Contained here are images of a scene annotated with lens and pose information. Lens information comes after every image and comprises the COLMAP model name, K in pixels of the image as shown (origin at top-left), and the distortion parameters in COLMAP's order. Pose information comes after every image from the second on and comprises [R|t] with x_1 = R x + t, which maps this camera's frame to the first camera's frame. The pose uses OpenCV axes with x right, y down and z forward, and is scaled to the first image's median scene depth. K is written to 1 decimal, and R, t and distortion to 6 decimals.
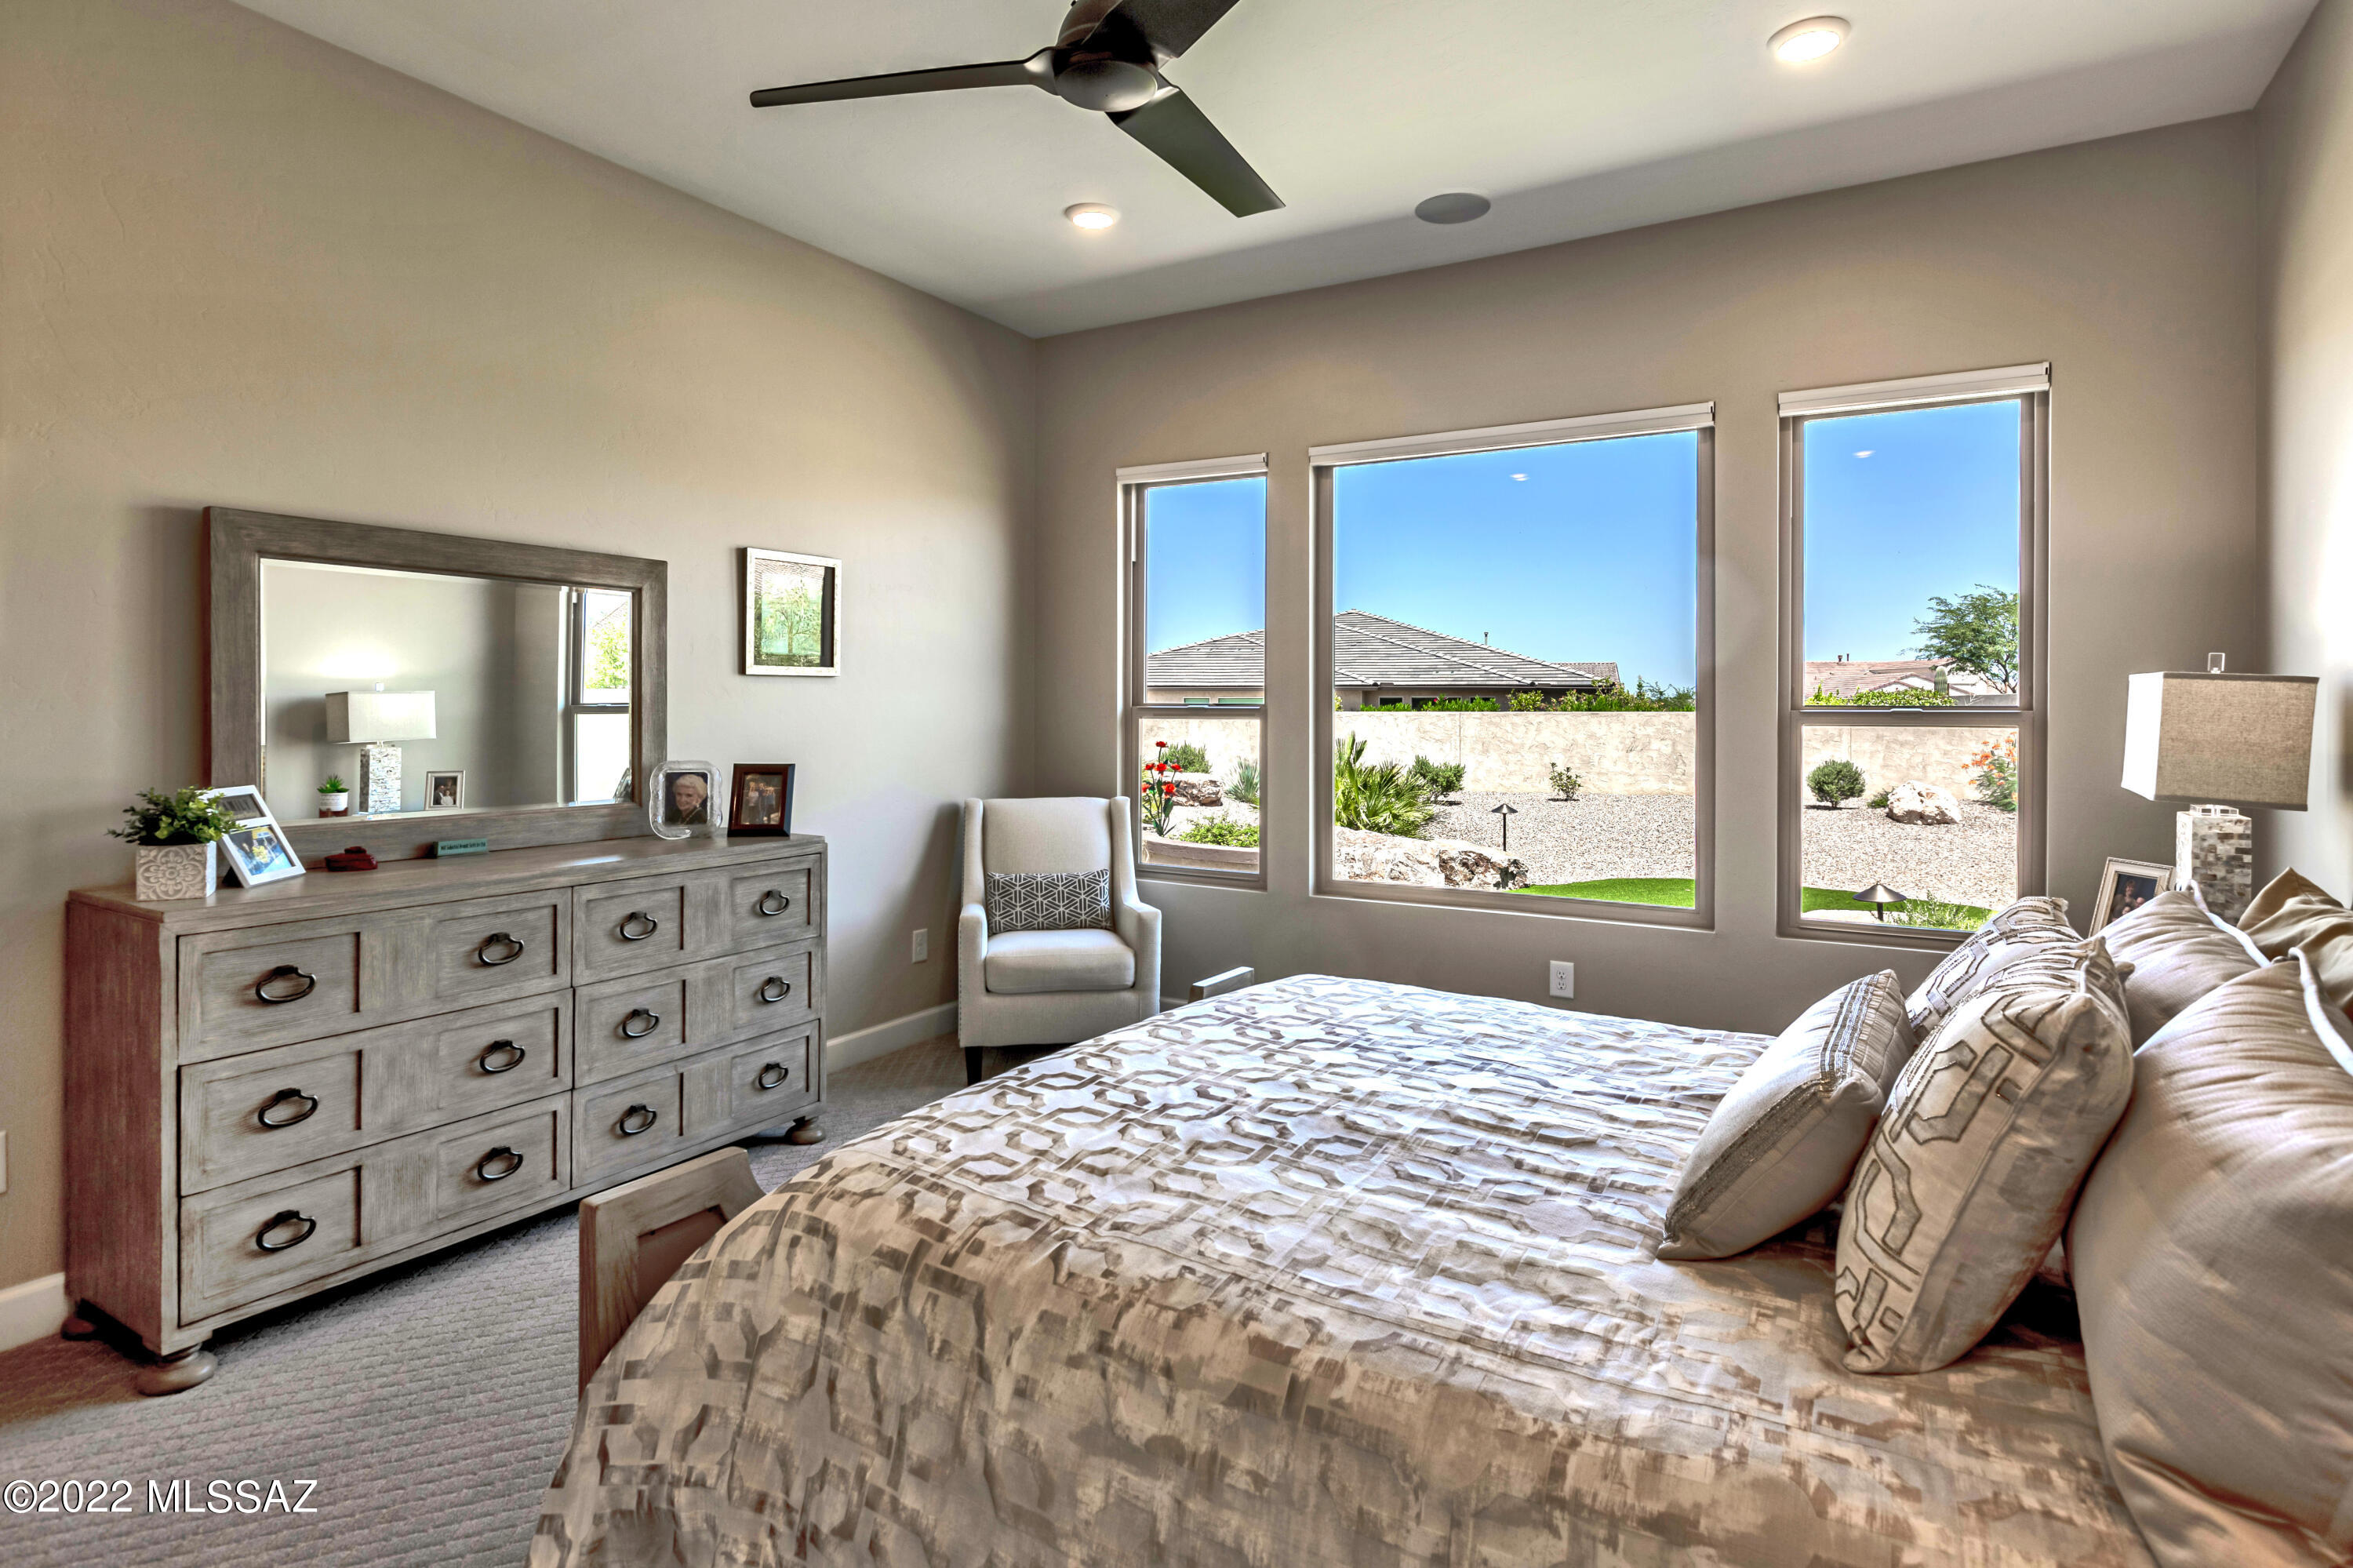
lens RADIAL K [[1251.6, 0, 1167.5], [0, 1251.6, 704.5], [0, 0, 1]] dist [-0.000887, -0.000352]
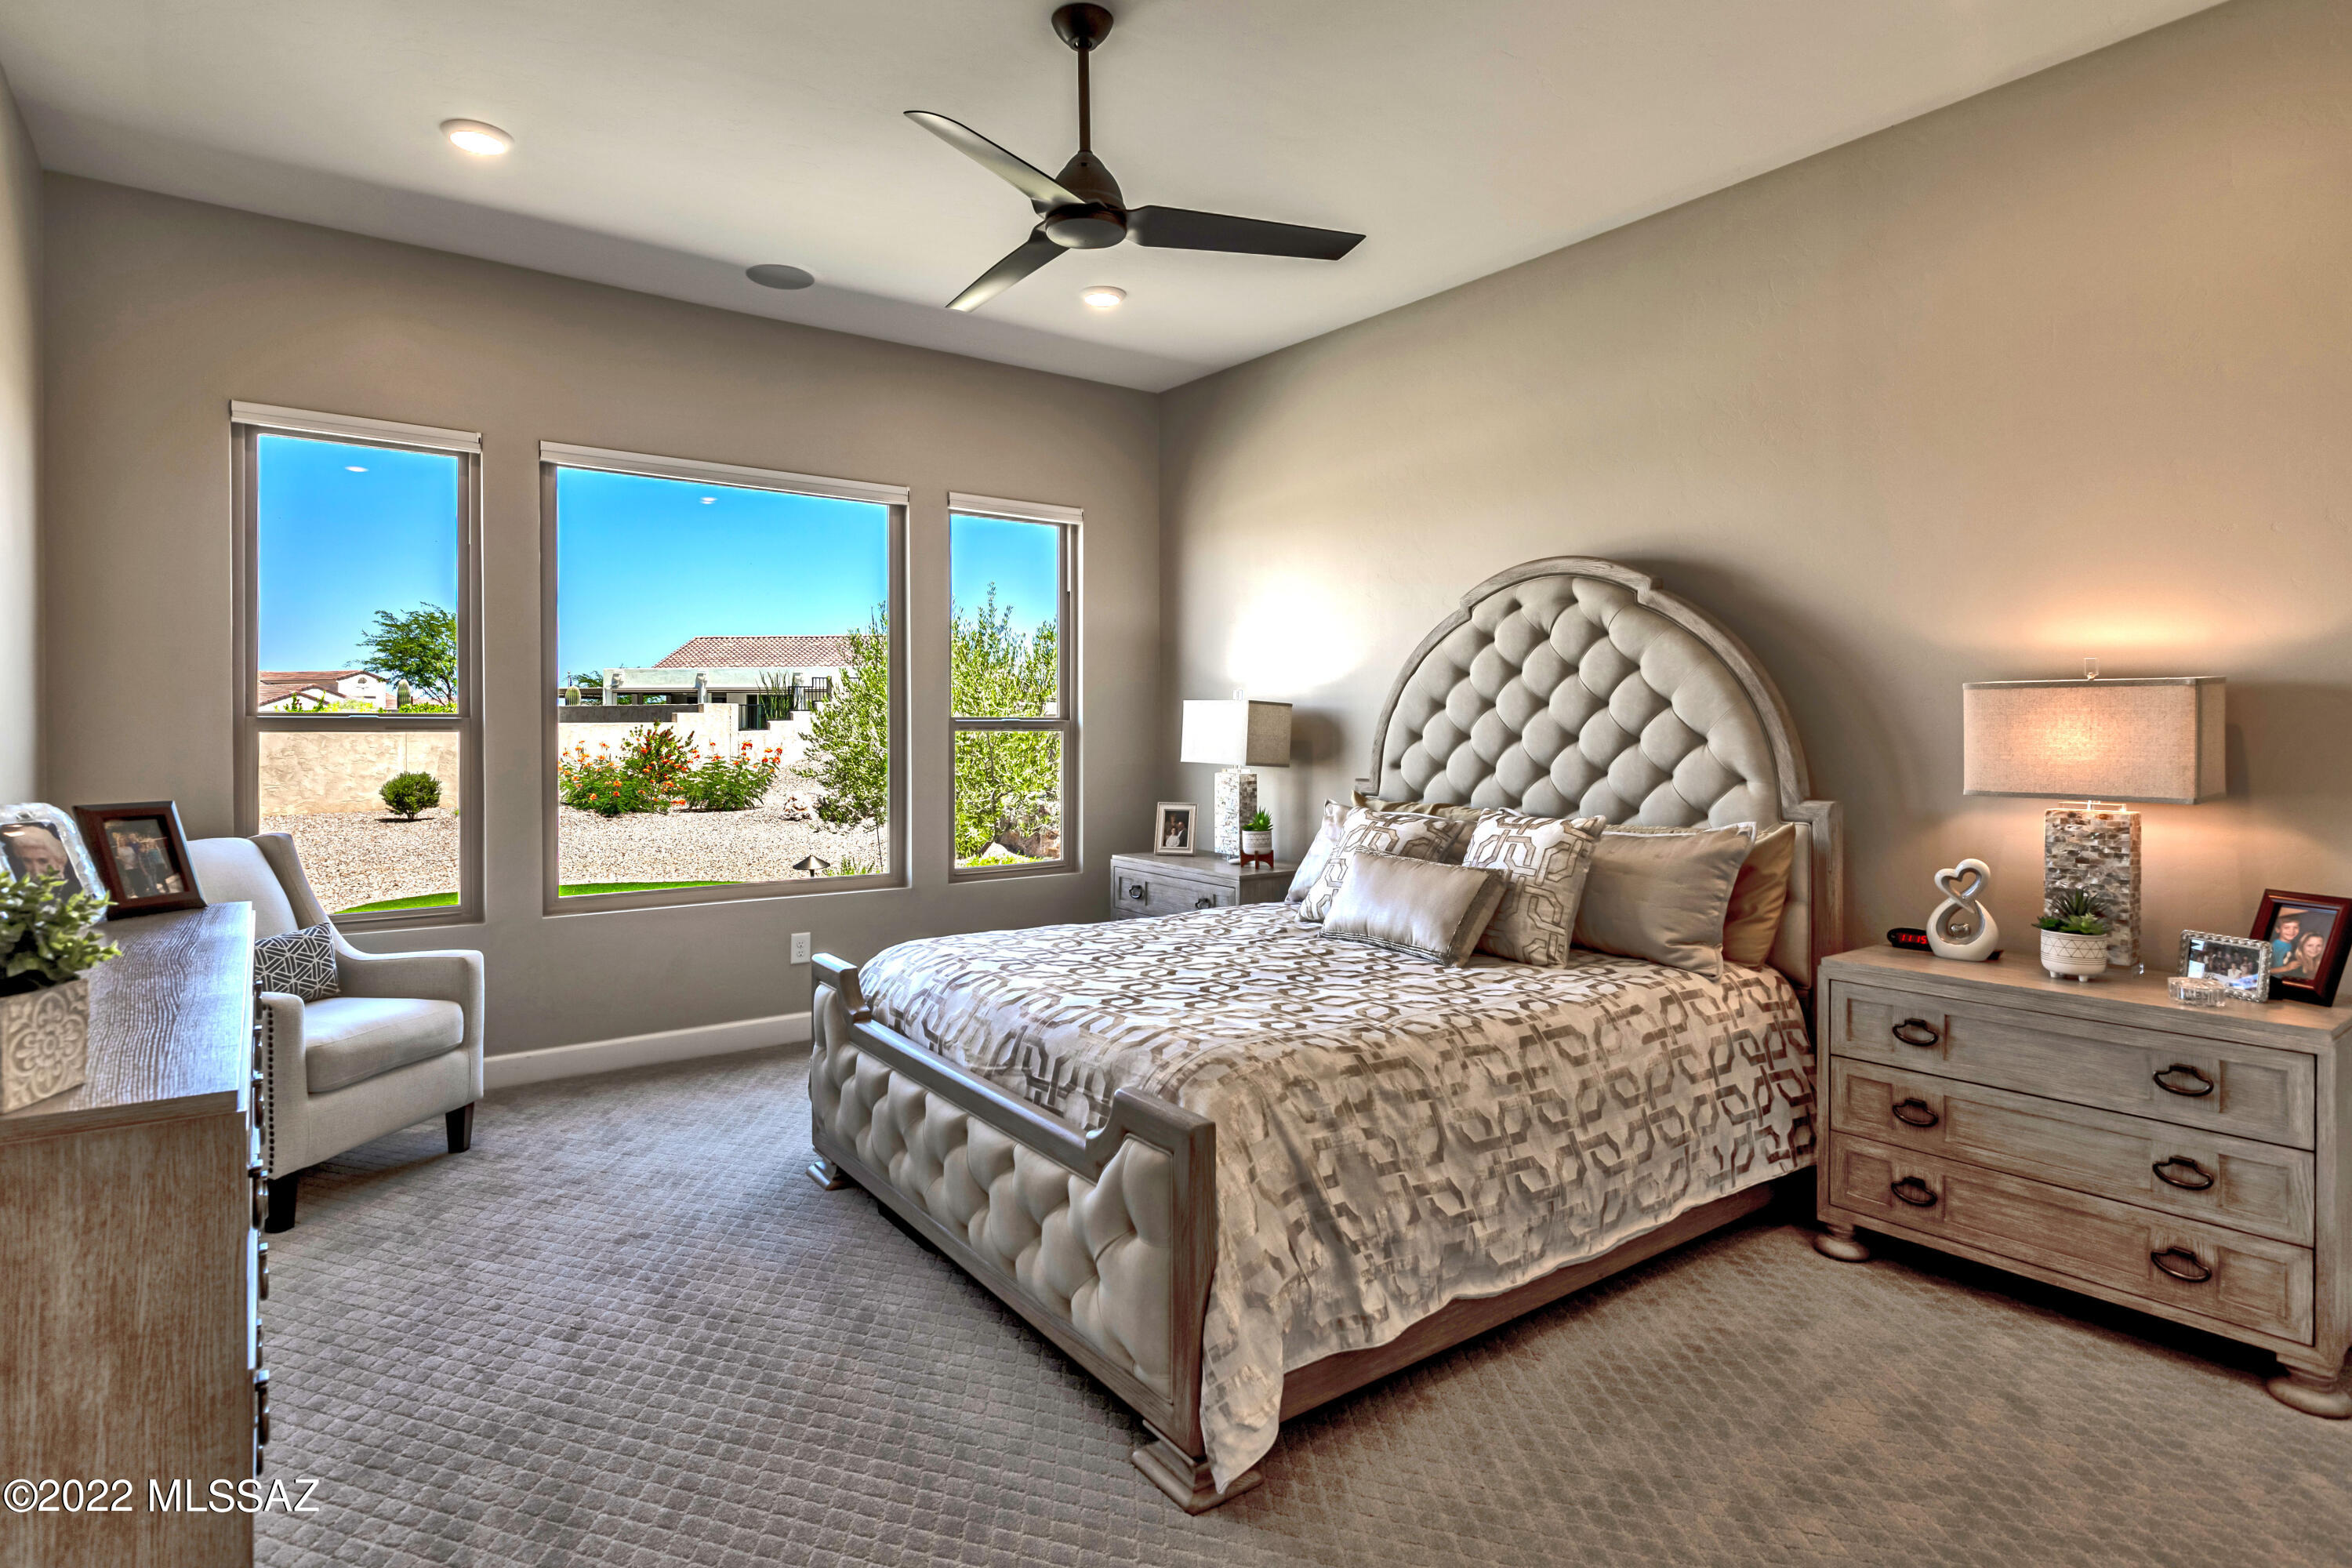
lens RADIAL K [[1251.1, 0, 1167.0], [0, 1251.1, 704.5], [0, 0, 1]] dist [-0.000887, -0.000352]
pose [[0.371401, 0.010976, 0.928407, -0.177901], [-0.001639, 0.999936, -0.011166, 0.000621], [-0.928471, 0.002626, 0.371396, 0.064517]]
